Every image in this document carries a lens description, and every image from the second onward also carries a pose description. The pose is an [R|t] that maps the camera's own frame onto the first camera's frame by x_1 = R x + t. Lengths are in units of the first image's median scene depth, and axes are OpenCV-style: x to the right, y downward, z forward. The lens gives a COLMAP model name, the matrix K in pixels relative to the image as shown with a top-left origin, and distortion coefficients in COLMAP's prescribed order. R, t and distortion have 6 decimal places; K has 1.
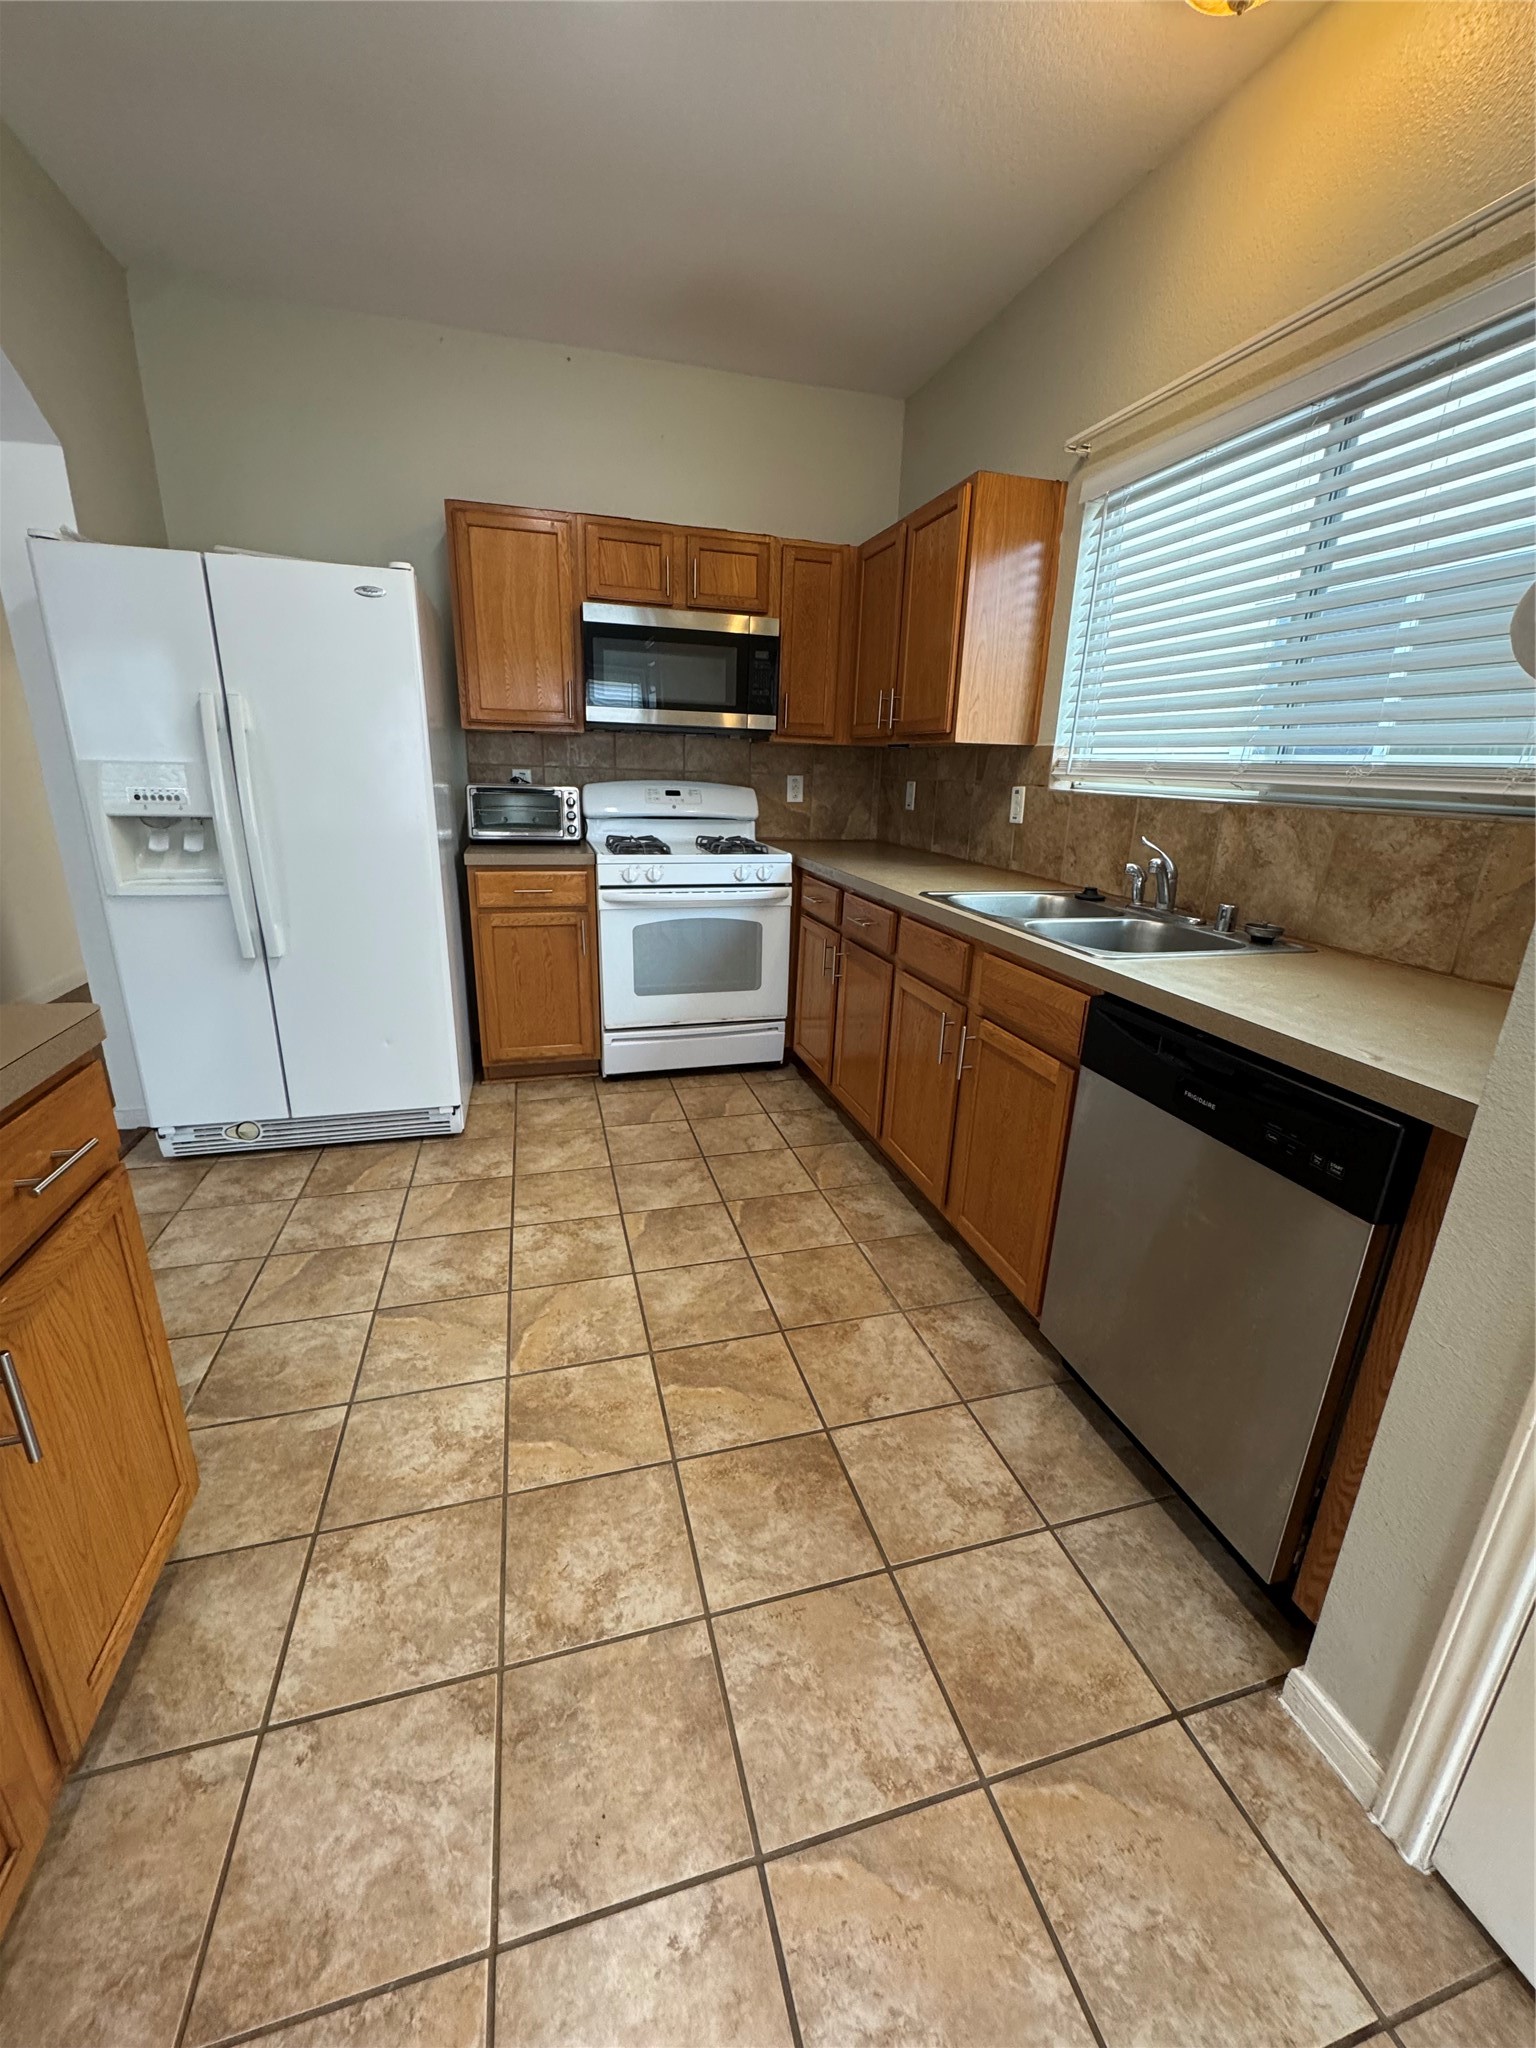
lens RADIAL K [[818.5, 0, 769.6], [0, 818.5, 1024.2], [0, 0, 1]] dist [-0.002021, 0.000944]
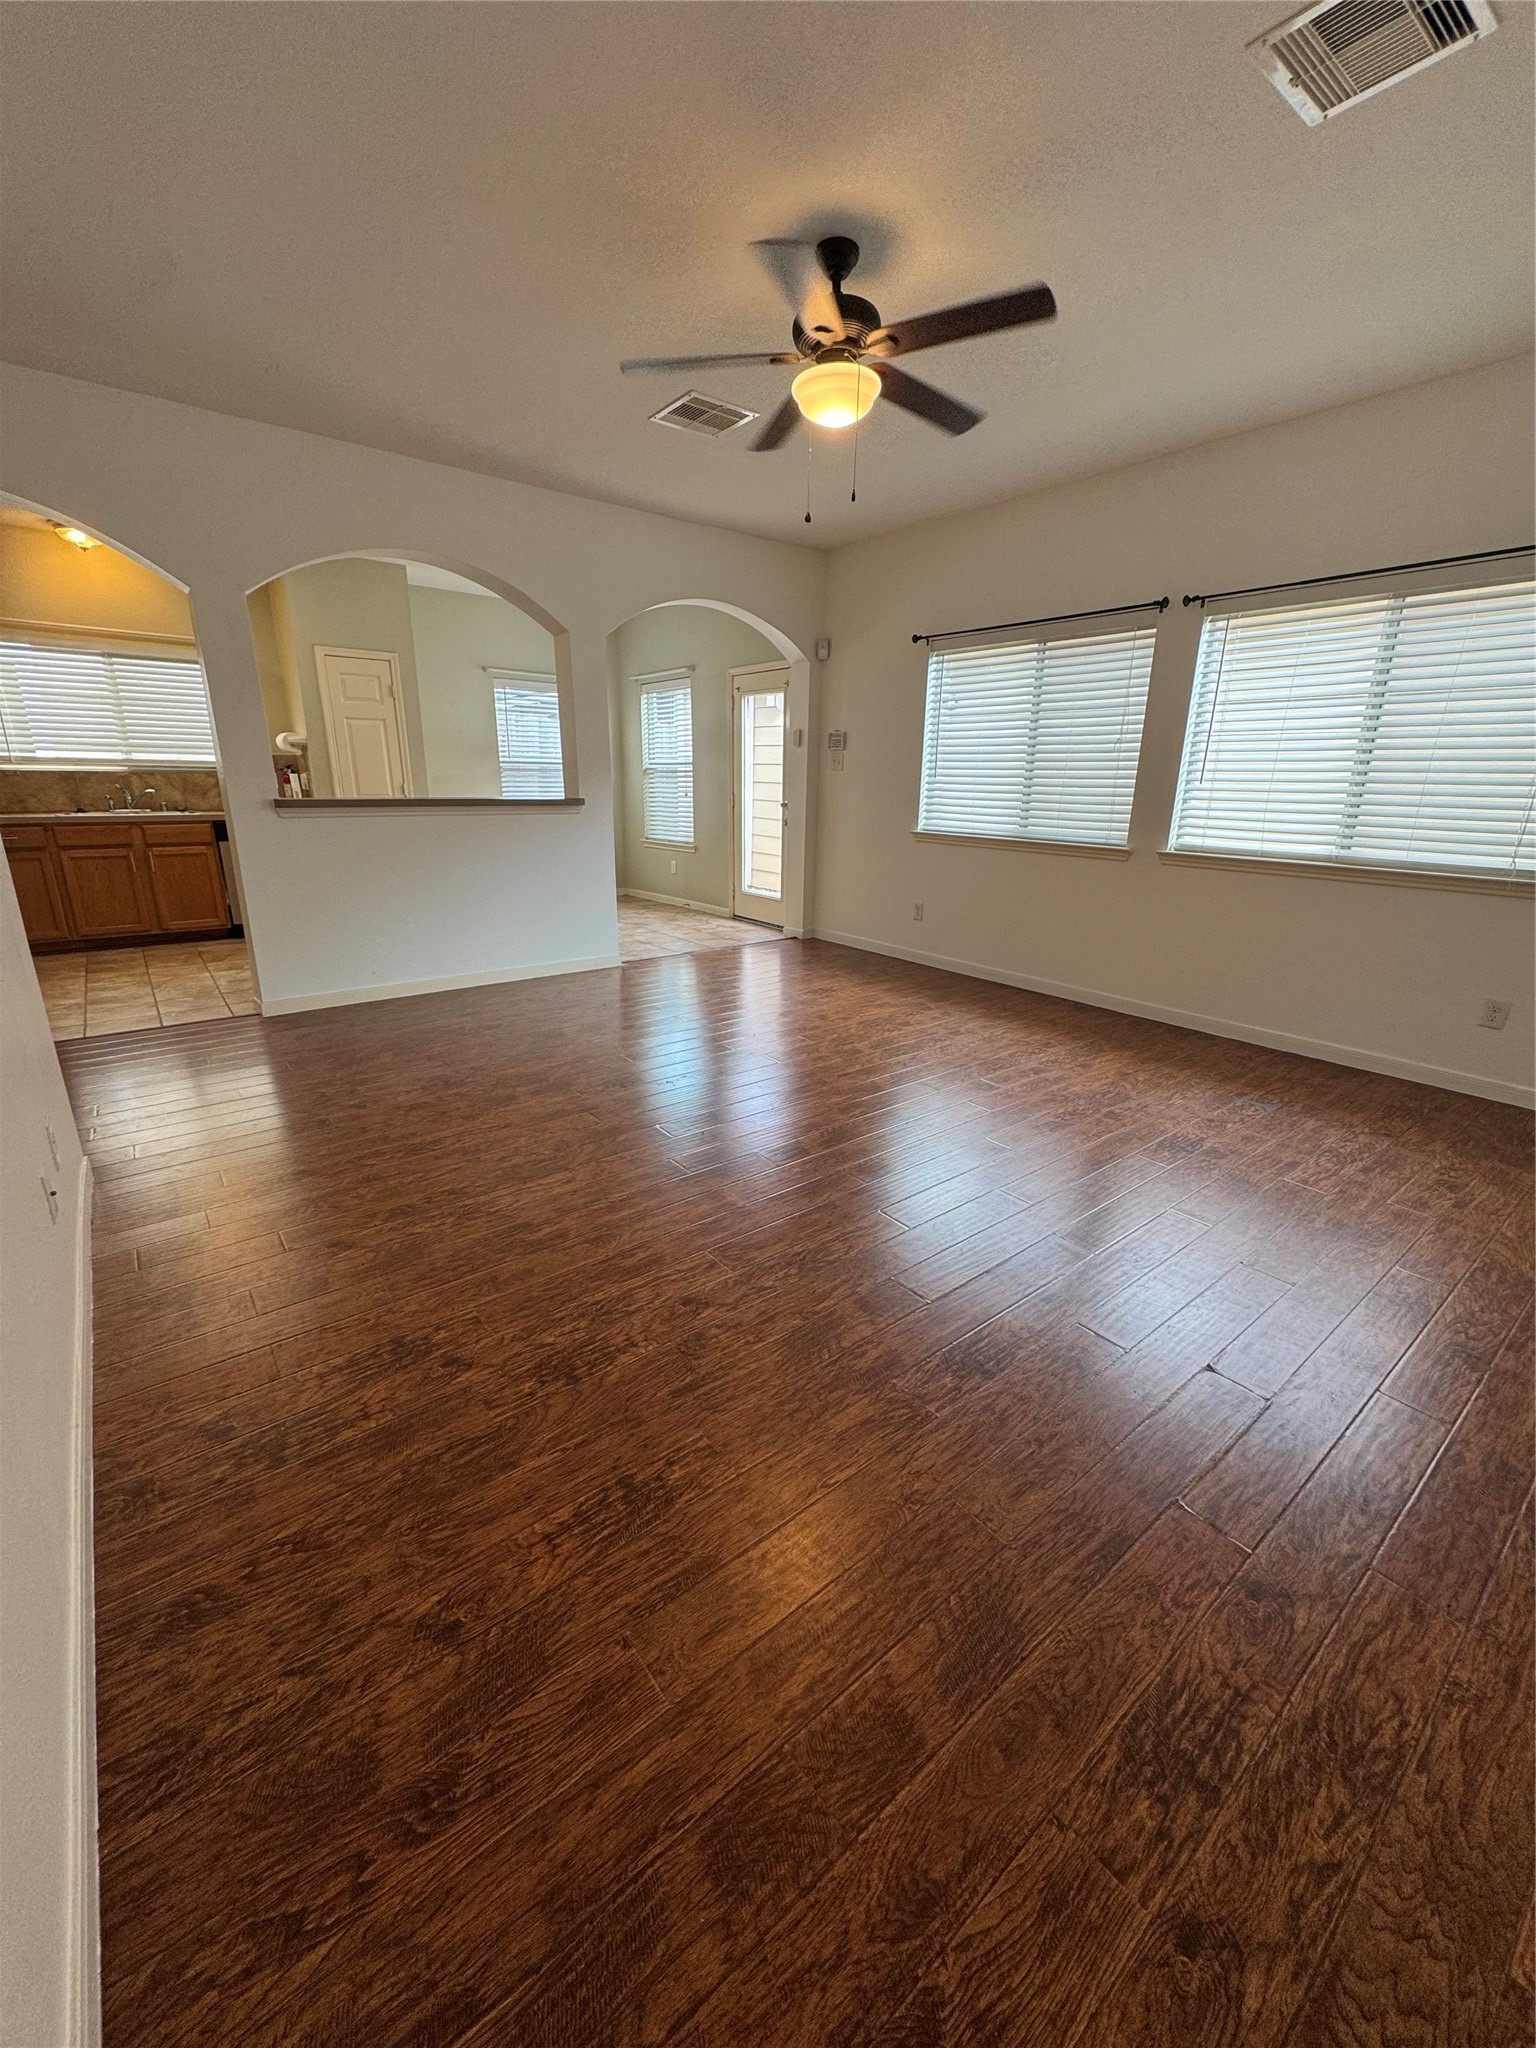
lens RADIAL K [[818.5, 0, 771.7], [0, 818.5, 1022.2], [0, 0, 1]] dist [-0.002021, 0.000944]
pose [[-0.381980, -0.302028, 0.873424, -2.822243], [0.255036, 0.873941, 0.413744, -0.091493], [-0.888284, 0.380796, -0.256800, 0.011756]]
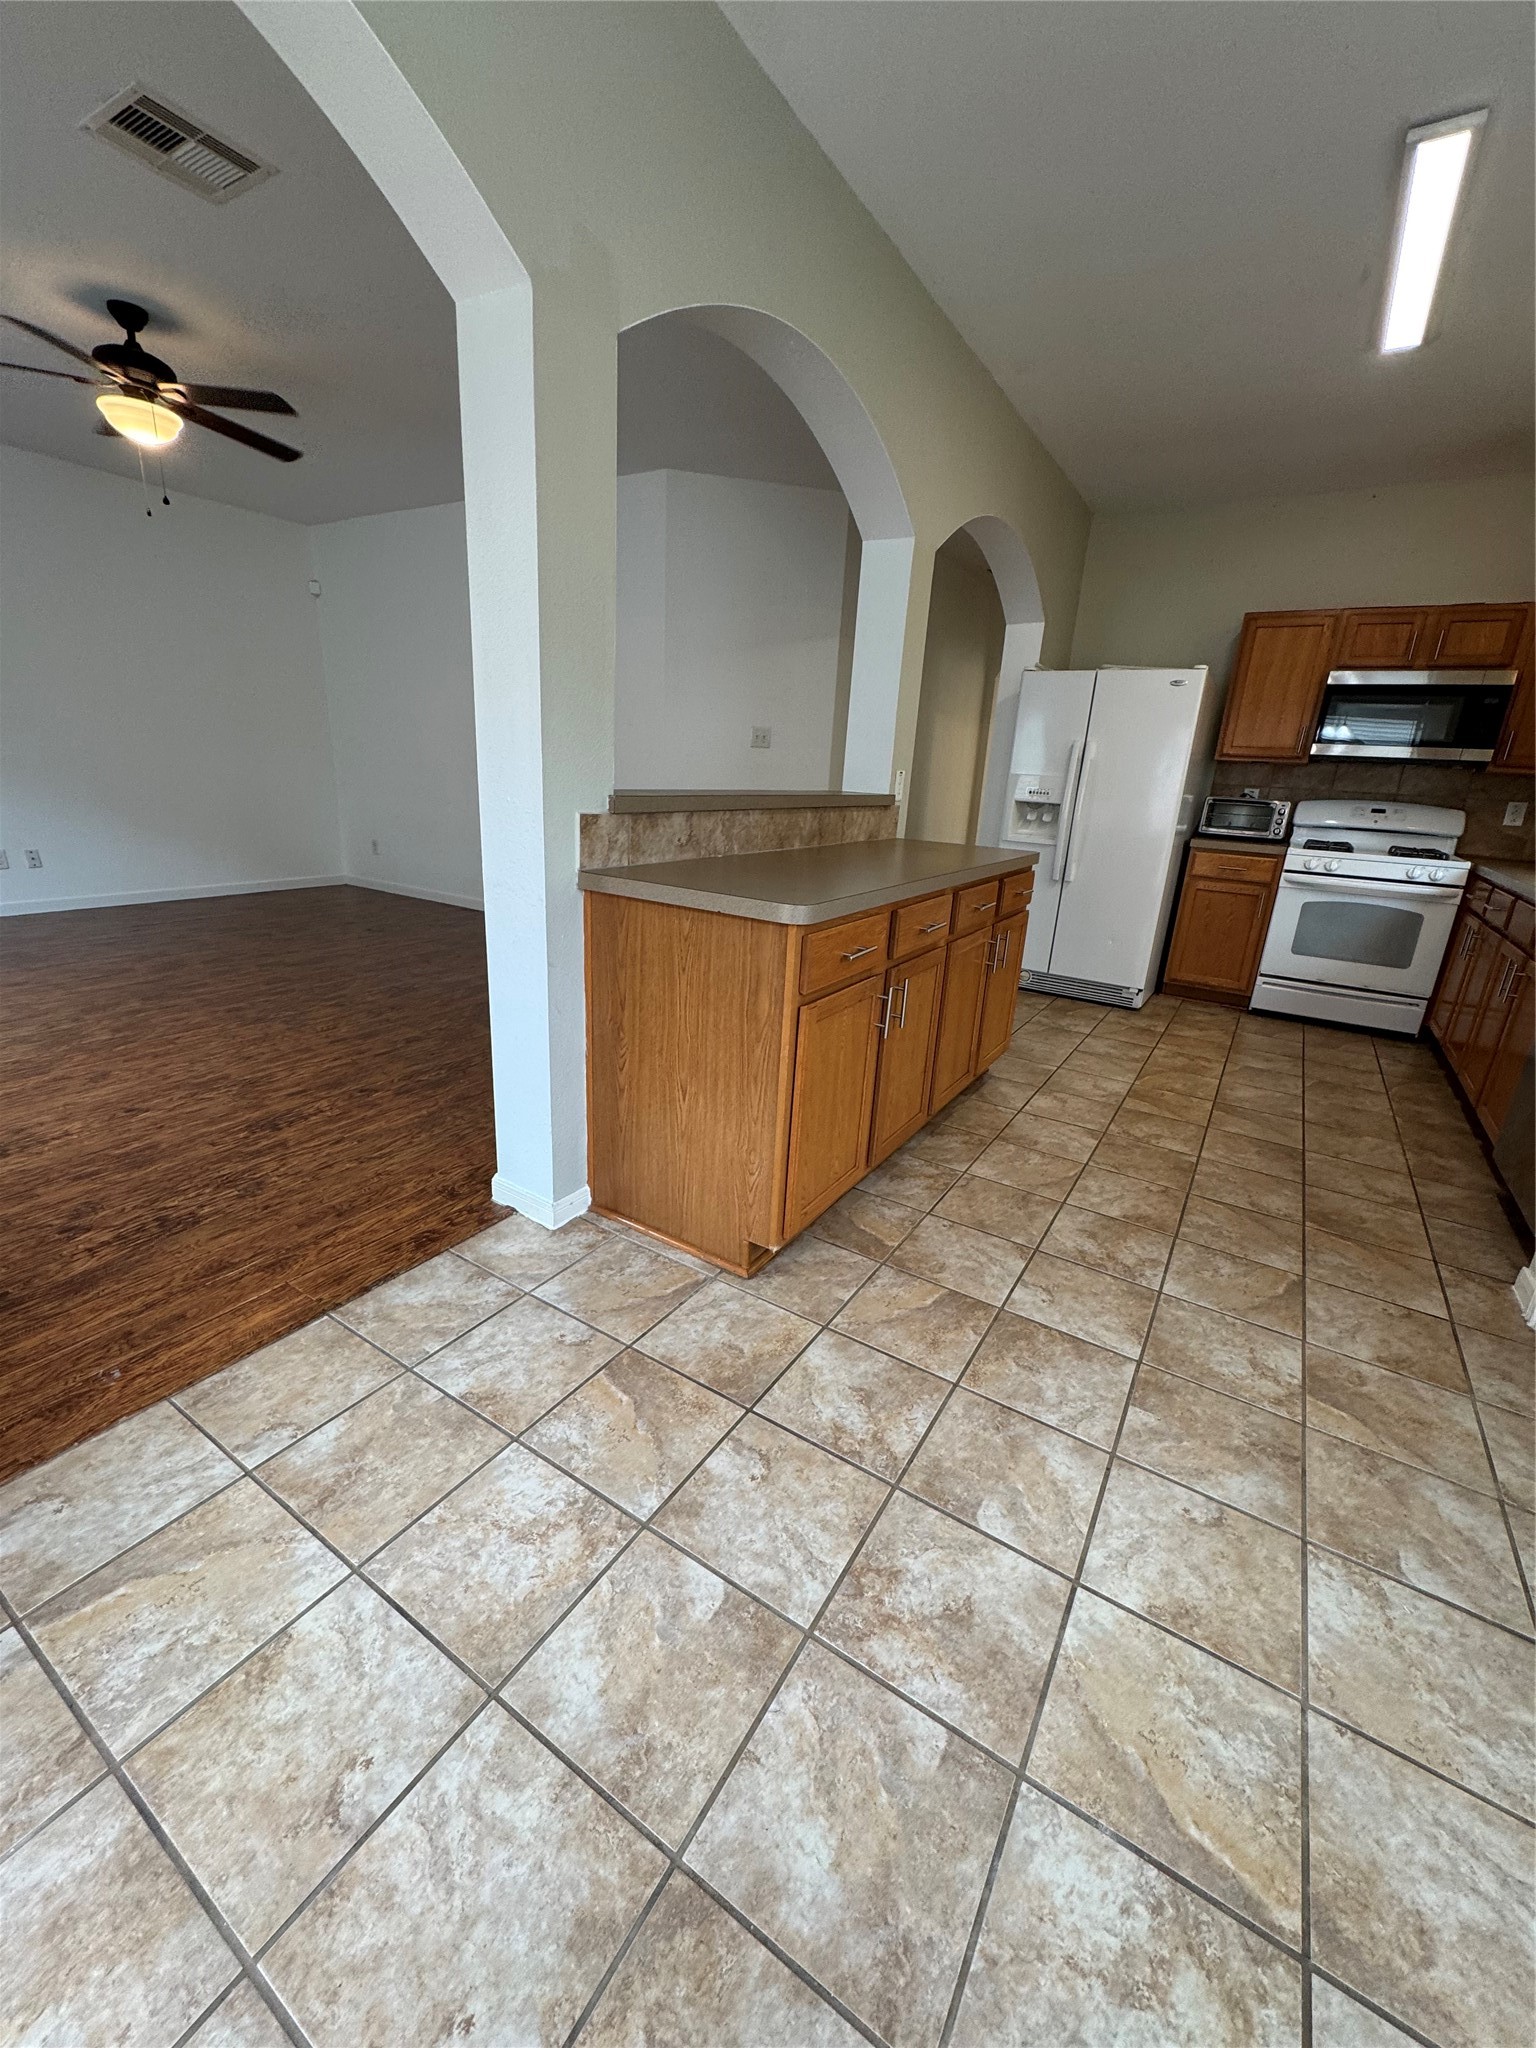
lens RADIAL K [[818.5, 0, 768.1], [0, 818.5, 1022.0], [0, 0, 1]] dist [-0.002021, 0.000944]
pose [[0.667269, 0.228331, -0.708955, 0.341069], [-0.256903, 0.963994, 0.068674, 0.284723], [0.699109, 0.136309, 0.701902, -0.760566]]
